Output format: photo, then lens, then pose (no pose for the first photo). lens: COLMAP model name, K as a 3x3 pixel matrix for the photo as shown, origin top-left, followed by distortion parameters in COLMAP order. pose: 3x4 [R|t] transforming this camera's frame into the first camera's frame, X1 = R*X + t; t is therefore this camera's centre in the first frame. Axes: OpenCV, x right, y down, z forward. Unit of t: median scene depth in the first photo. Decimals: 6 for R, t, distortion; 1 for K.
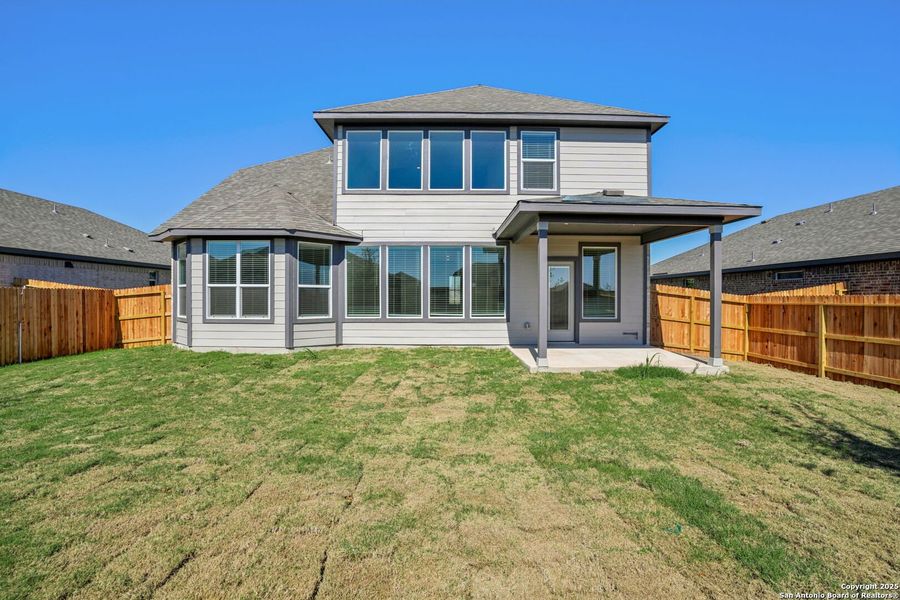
lens RADIAL K [[416.7, 0, 447.6], [0, 416.7, 300.6], [0, 0, 1]] dist [-0.030908, 0.000815]
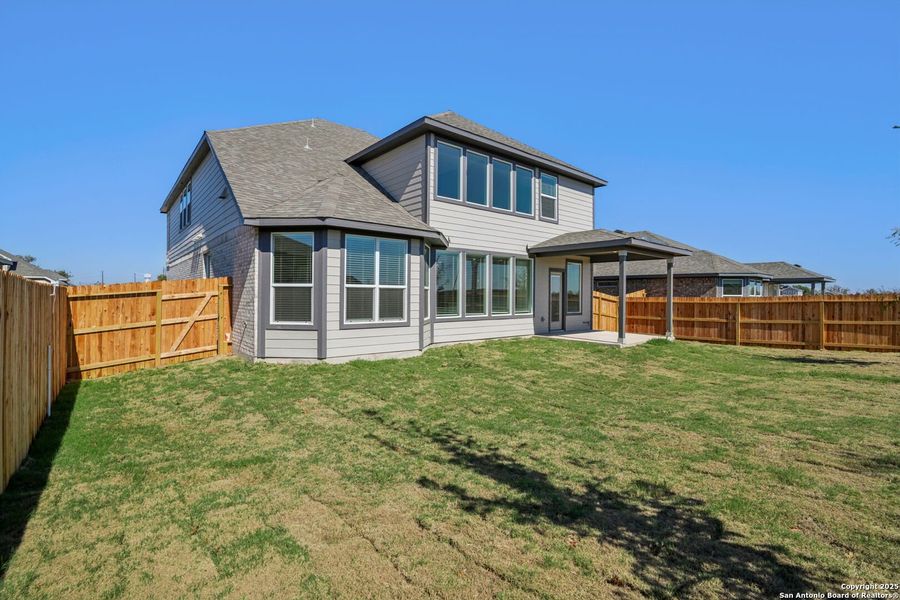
lens RADIAL K [[416.7, 0, 451.7], [0, 416.7, 299.8], [0, 0, 1]] dist [-0.030908, 0.000815]
pose [[0.766330, -0.004810, 0.642429, -0.890885], [0.001780, 0.999984, 0.005364, -0.010481], [-0.642444, -0.002968, 0.766327, 0.167906]]
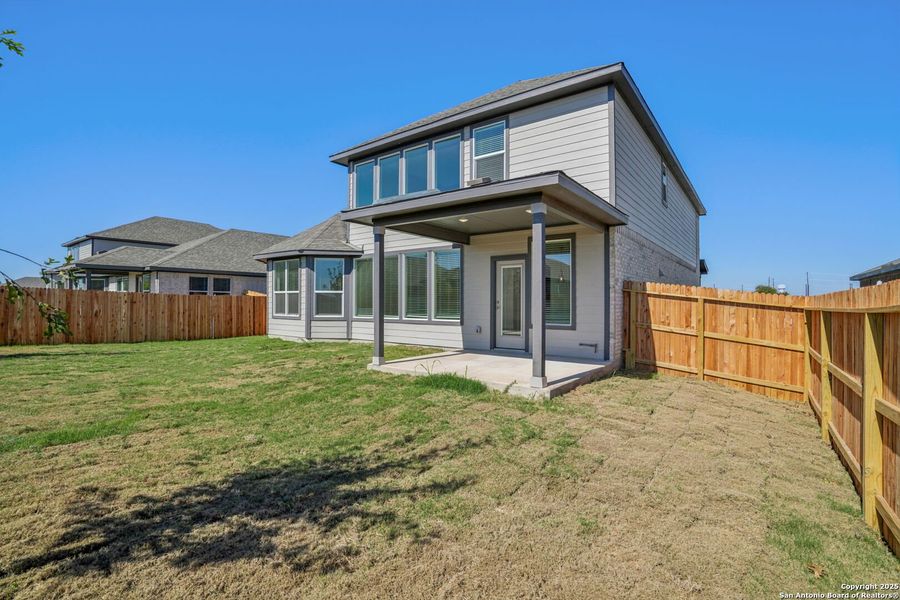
lens RADIAL K [[416.7, 0, 446.1], [0, 416.7, 299.4], [0, 0, 1]] dist [-0.030908, 0.000815]
pose [[0.791954, -0.003631, -0.610569, 0.718035], [-0.006857, 0.999866, -0.014840, 0.004883], [0.610542, 0.015940, 0.791824, 0.197283]]
